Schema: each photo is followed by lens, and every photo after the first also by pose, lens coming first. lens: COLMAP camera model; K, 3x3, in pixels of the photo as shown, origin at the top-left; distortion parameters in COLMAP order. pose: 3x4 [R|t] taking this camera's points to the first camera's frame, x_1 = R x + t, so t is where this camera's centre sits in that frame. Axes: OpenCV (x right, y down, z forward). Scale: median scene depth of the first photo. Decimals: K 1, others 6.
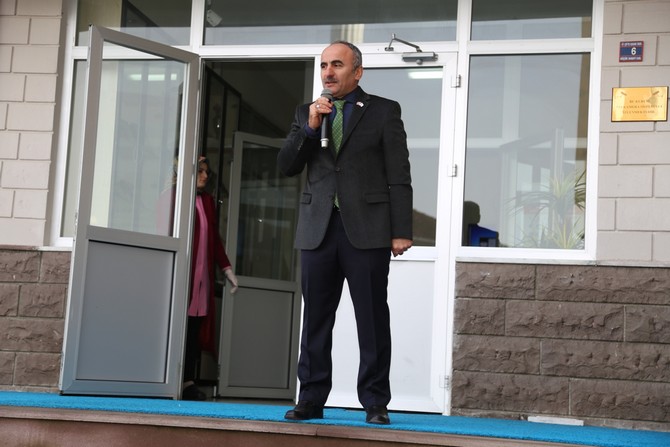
lens RADIAL K [[1236.5, 0, 331.8], [0, 1236.5, 227.3], [0, 0, 1]] dist [0.248806, 0.000000]
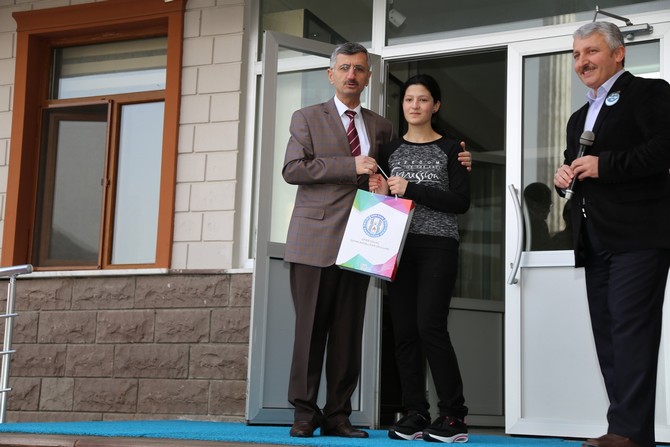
lens RADIAL K [[1146.2, 0, 333.9], [0, 1146.2, 222.4], [0, 0, 1]] dist [0.257304, 0.000000]
pose [[0.983119, -0.048101, -0.176534, 0.004660], [0.041675, 0.998333, -0.039932, 0.017937], [0.178160, 0.031901, 0.983484, 0.143473]]
